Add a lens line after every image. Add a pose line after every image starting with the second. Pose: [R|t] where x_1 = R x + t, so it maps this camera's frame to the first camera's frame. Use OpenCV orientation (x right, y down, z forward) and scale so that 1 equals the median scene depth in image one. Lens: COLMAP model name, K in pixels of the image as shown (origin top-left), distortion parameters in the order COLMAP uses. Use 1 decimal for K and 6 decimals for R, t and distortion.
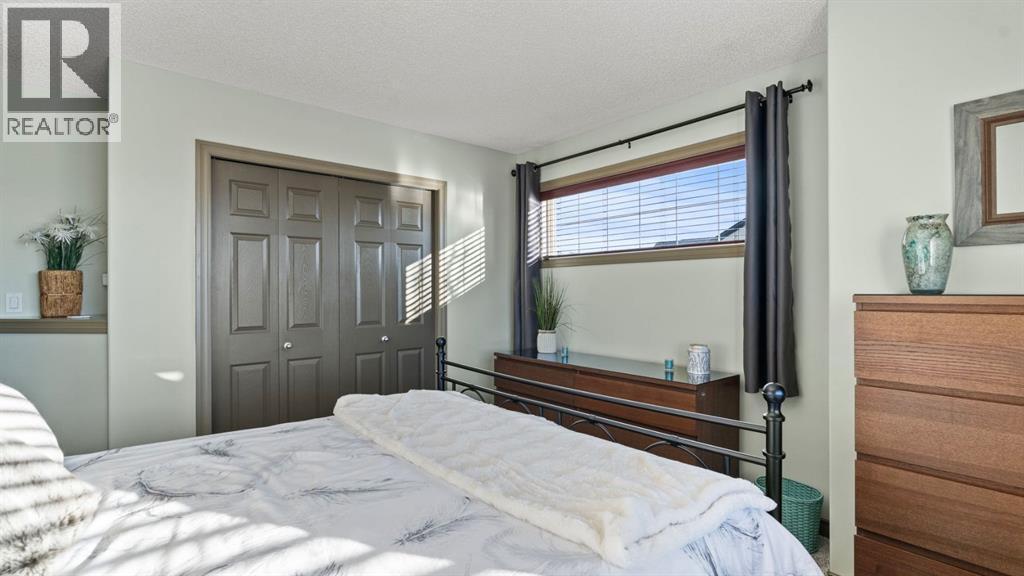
lens RADIAL K [[460.7, 0, 507.9], [0, 460.7, 289.2], [0, 0, 1]] dist [-0.009974, 0.002637]
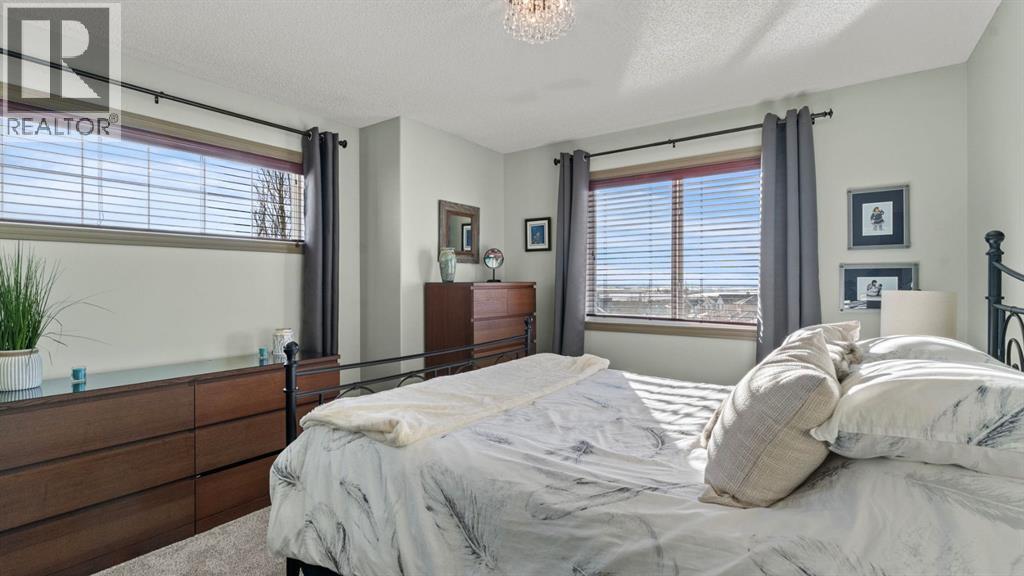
lens RADIAL K [[460.7, 0, 509.4], [0, 460.7, 286.5], [0, 0, 1]] dist [-0.009974, 0.002637]
pose [[-0.245414, -0.001174, 0.969418, -0.995787], [0.002706, 0.999995, 0.001896, 0.018858], [-0.969414, 0.003088, -0.245410, 0.912228]]
